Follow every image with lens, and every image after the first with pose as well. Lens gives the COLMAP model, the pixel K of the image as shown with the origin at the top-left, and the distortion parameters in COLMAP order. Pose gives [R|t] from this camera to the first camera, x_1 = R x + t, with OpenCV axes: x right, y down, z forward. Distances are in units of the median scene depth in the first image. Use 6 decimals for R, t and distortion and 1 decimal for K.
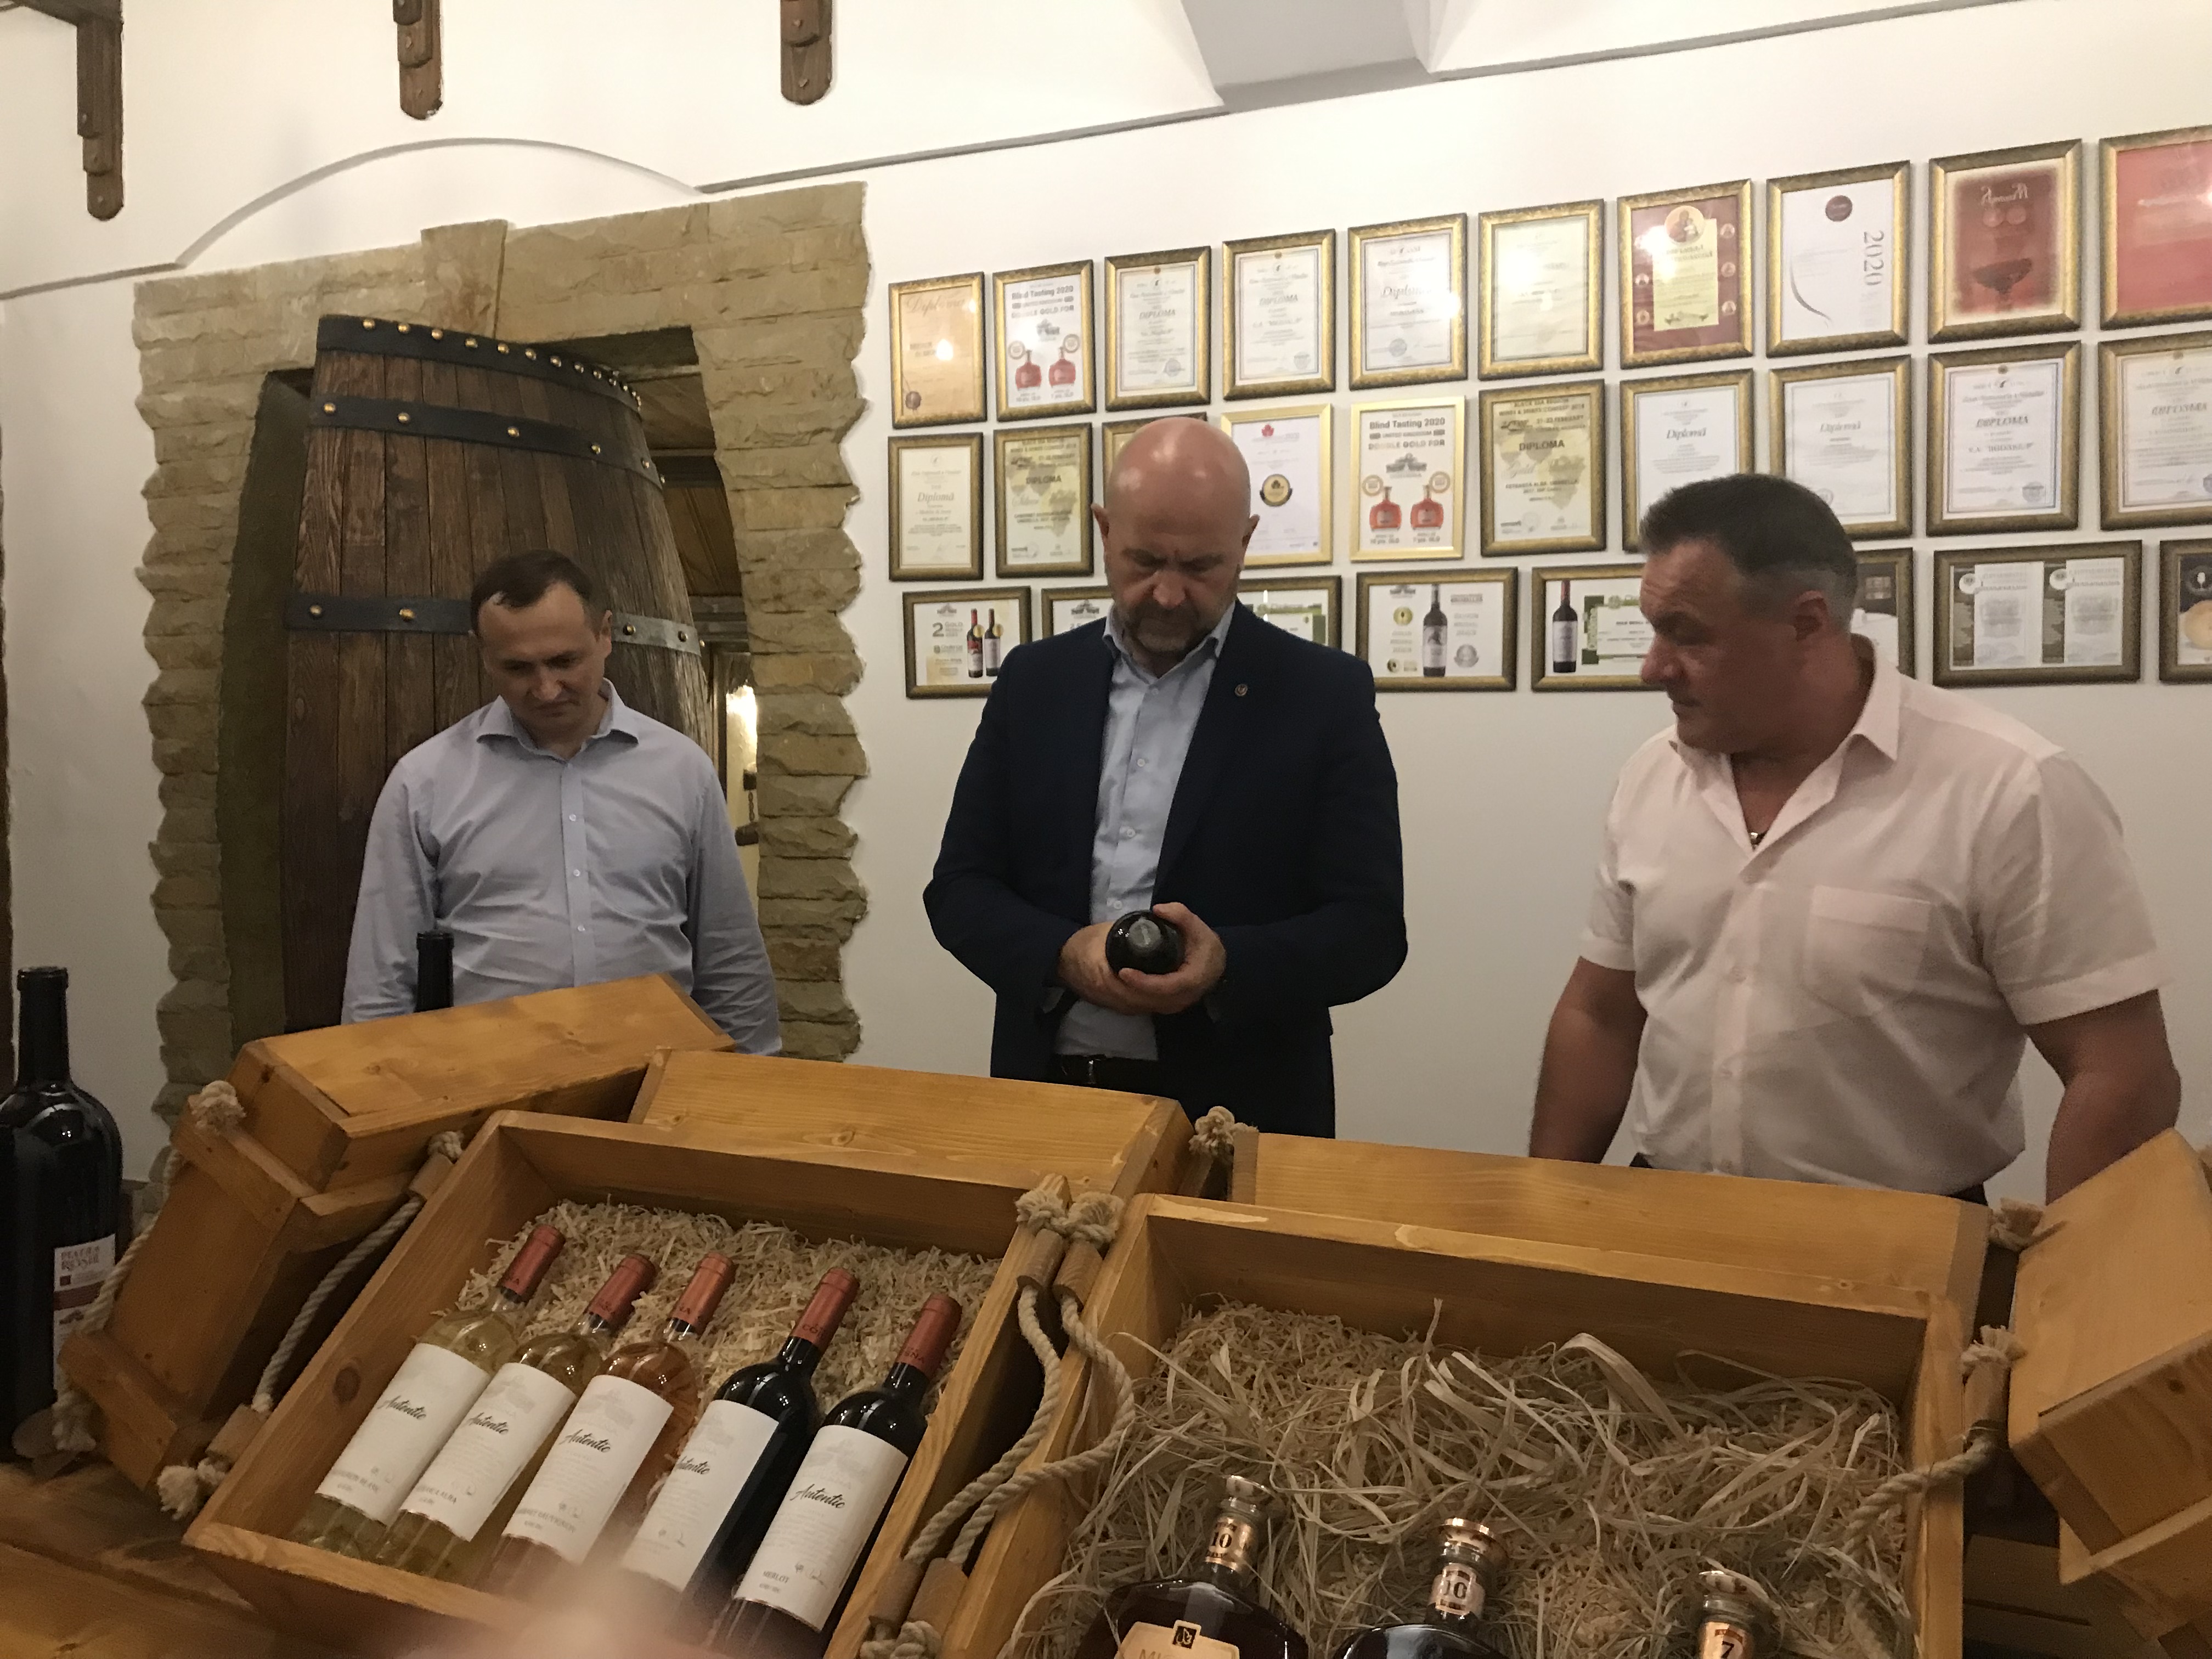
lens RADIAL K [[1836.4, 0, 1106.0], [0, 1836.4, 829.5], [0, 0, 1]] dist [-0.023894, 0.002864]
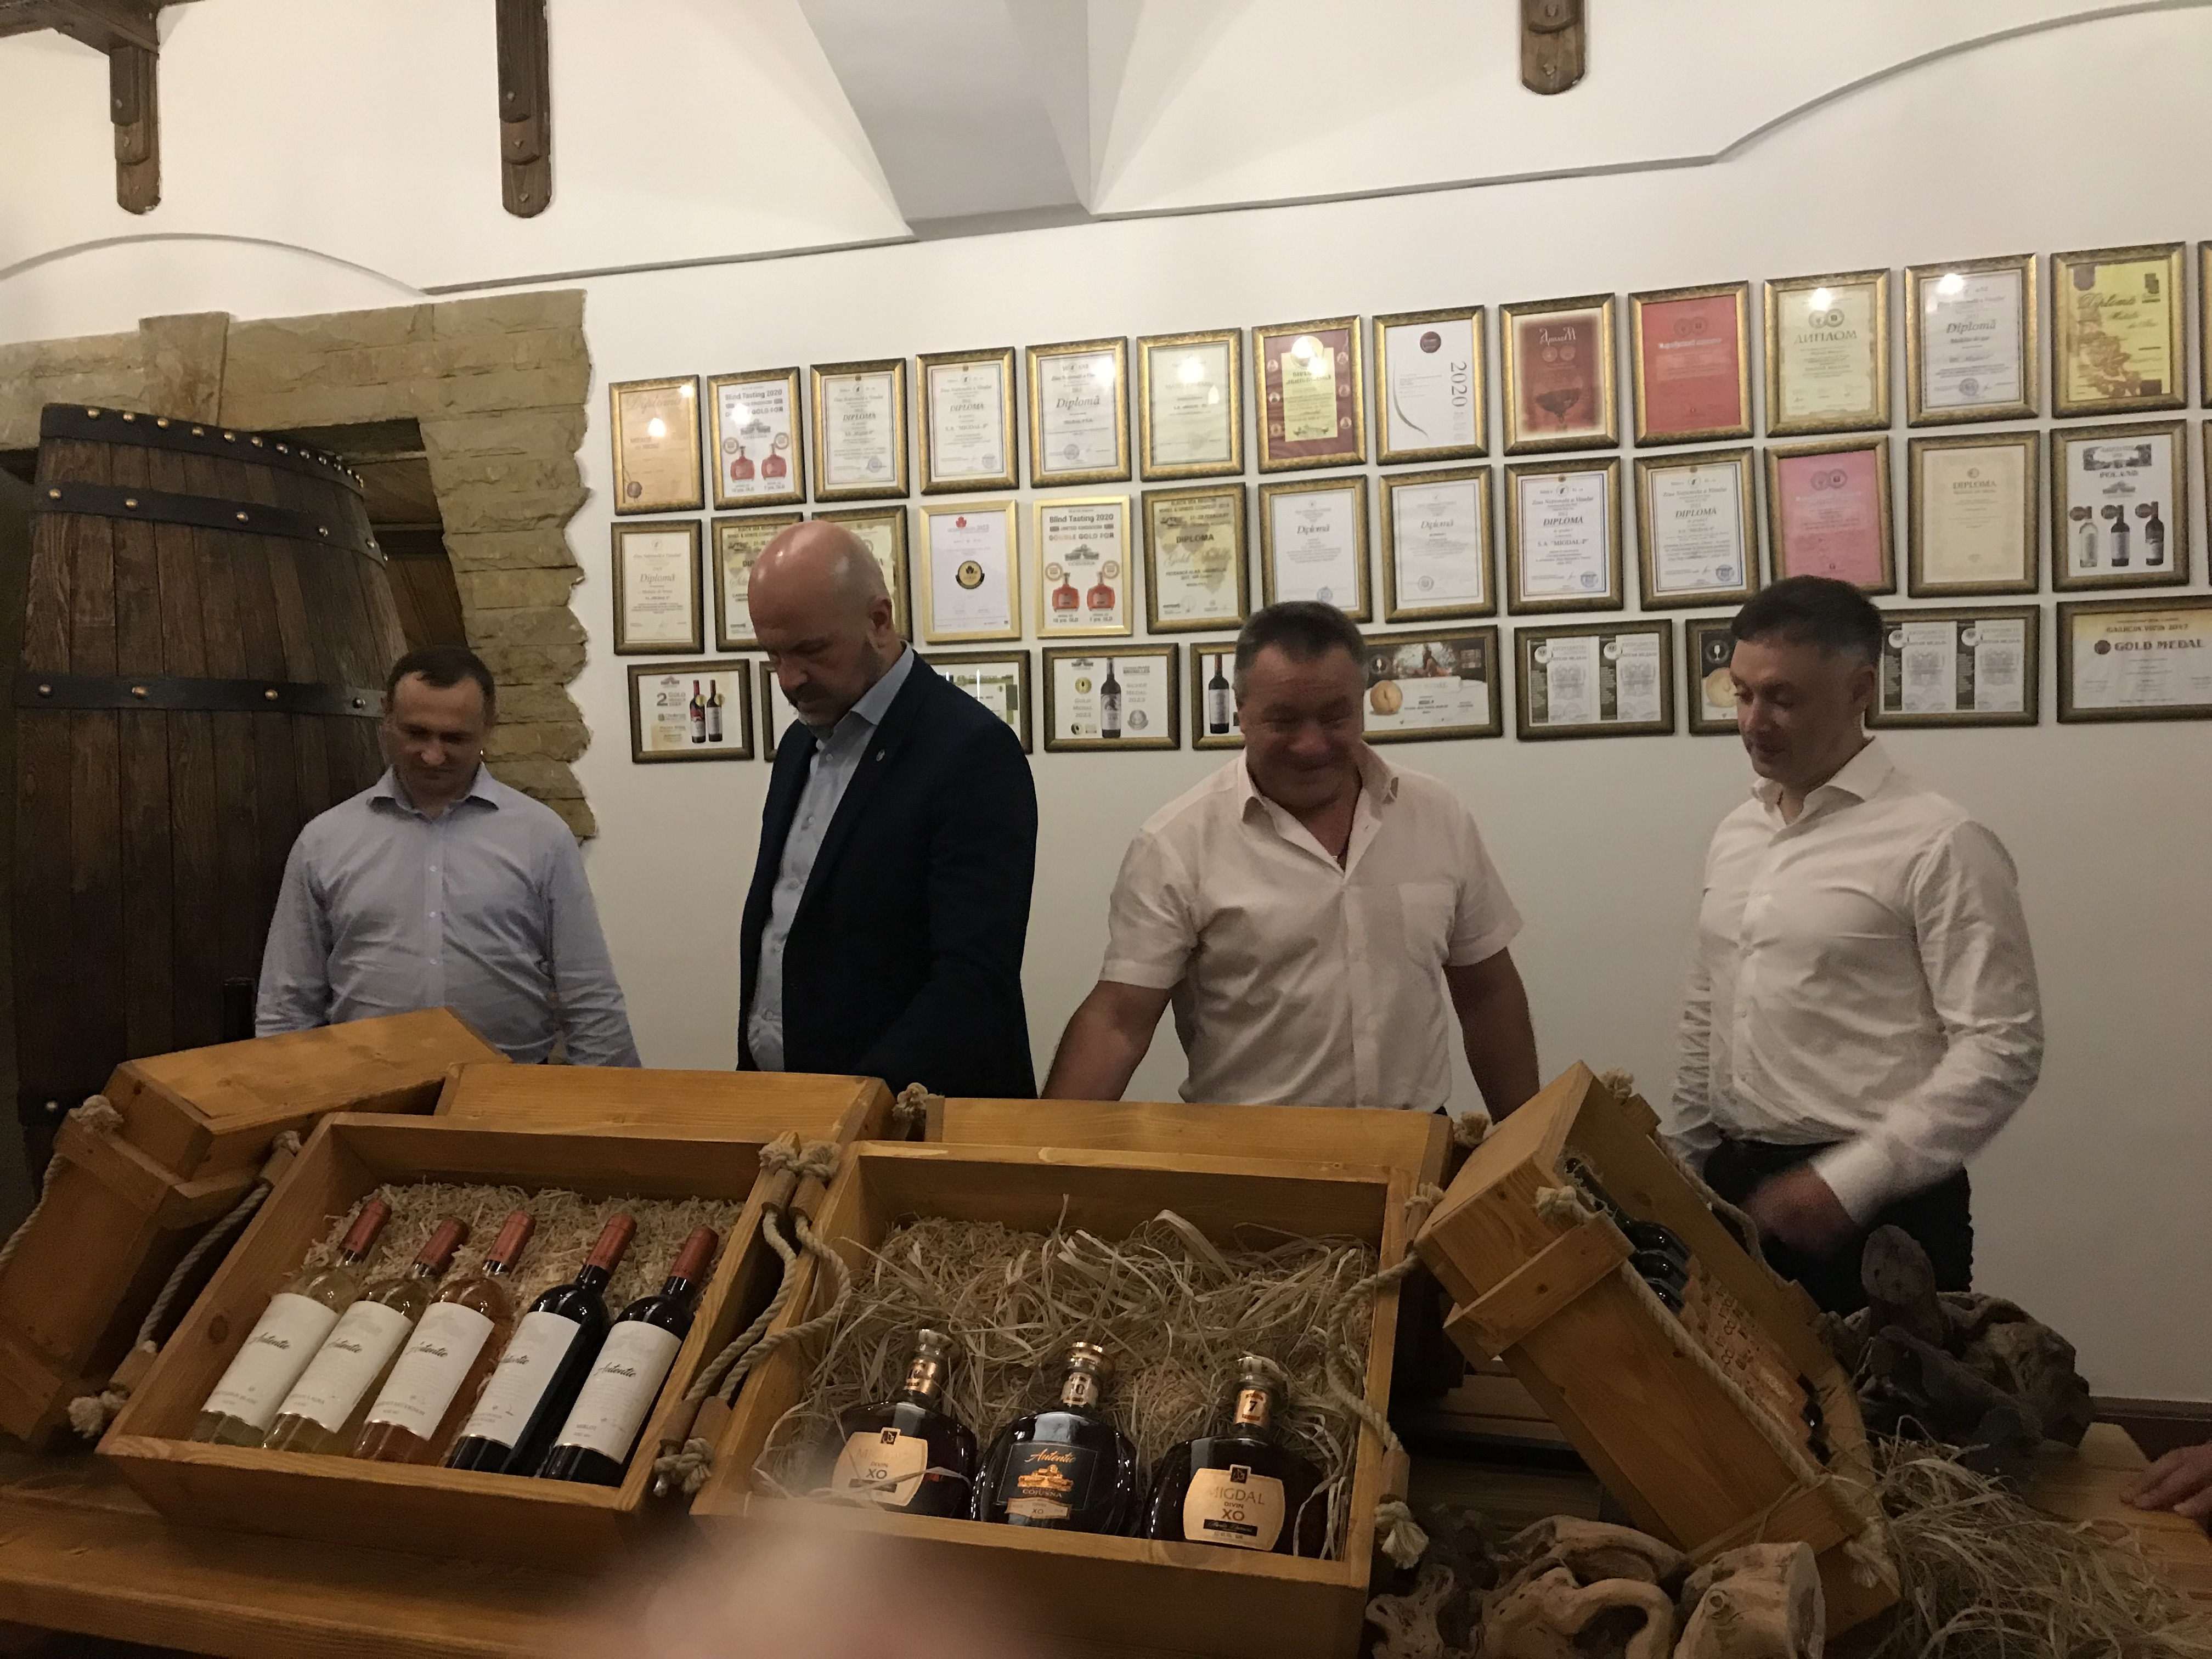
lens RADIAL K [[1833.8, 0, 1106.0], [0, 1833.8, 829.5], [0, 0, 1]] dist [0.047373, -0.092234]
pose [[0.988249, -0.023671, 0.151006, 0.001617], [0.027981, 0.999258, -0.026481, 0.004760], [-0.150267, 0.030395, 0.988178, -0.153962]]
